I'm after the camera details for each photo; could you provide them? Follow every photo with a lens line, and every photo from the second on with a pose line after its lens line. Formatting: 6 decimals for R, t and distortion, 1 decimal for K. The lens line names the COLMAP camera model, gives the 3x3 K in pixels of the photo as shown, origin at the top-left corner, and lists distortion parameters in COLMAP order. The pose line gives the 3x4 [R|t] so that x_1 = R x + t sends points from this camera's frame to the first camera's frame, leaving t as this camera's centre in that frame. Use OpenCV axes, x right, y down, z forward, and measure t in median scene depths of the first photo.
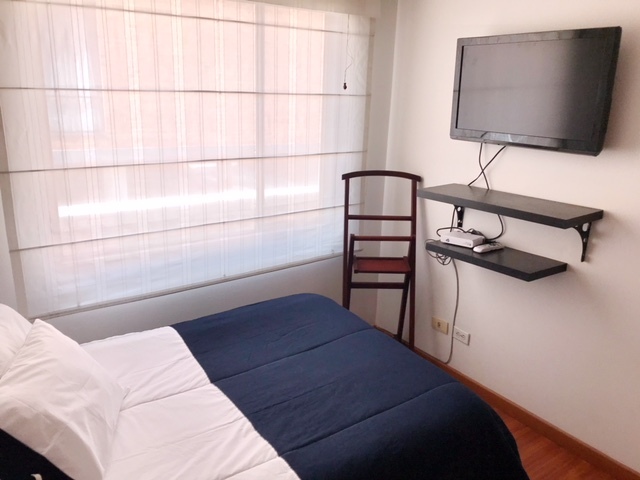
lens RADIAL K [[519.7, 0, 320.0], [0, 519.7, 240.0], [0, 0, 1]] dist [0.058339, -0.090776]
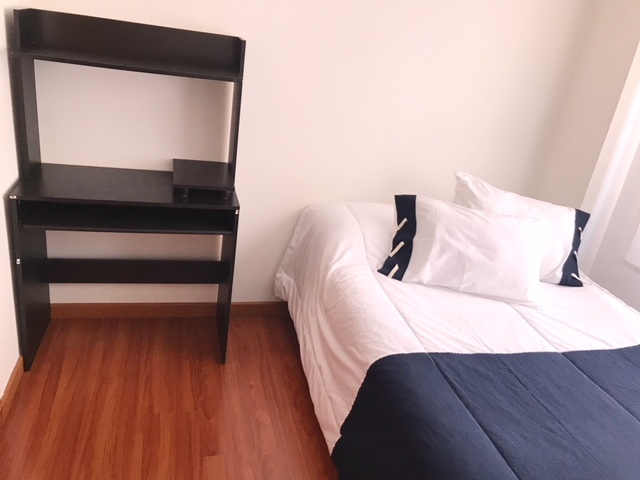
lens RADIAL K [[519.7, 0, 320.0], [0, 519.7, 240.0], [0, 0, 1]] dist [0.058339, -0.090776]
pose [[-0.338505, 0.297810, -0.892594, 0.647987], [-0.397363, 0.814620, 0.422489, -0.100498], [0.852946, 0.497698, -0.157414, 0.641017]]
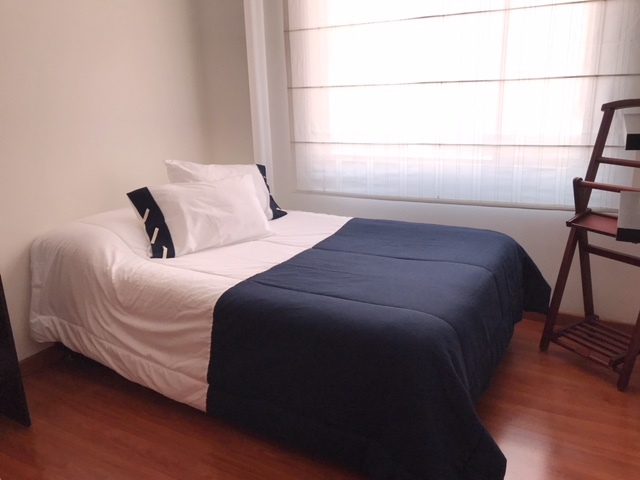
lens RADIAL K [[519.7, 0, 320.0], [0, 519.7, 240.0], [0, 0, 1]] dist [0.058339, -0.090776]
pose [[0.436679, 0.218427, -0.872697, 0.834357], [-0.203046, 0.968975, 0.140924, 0.067196], [0.876404, 0.115659, 0.467482, 0.399903]]
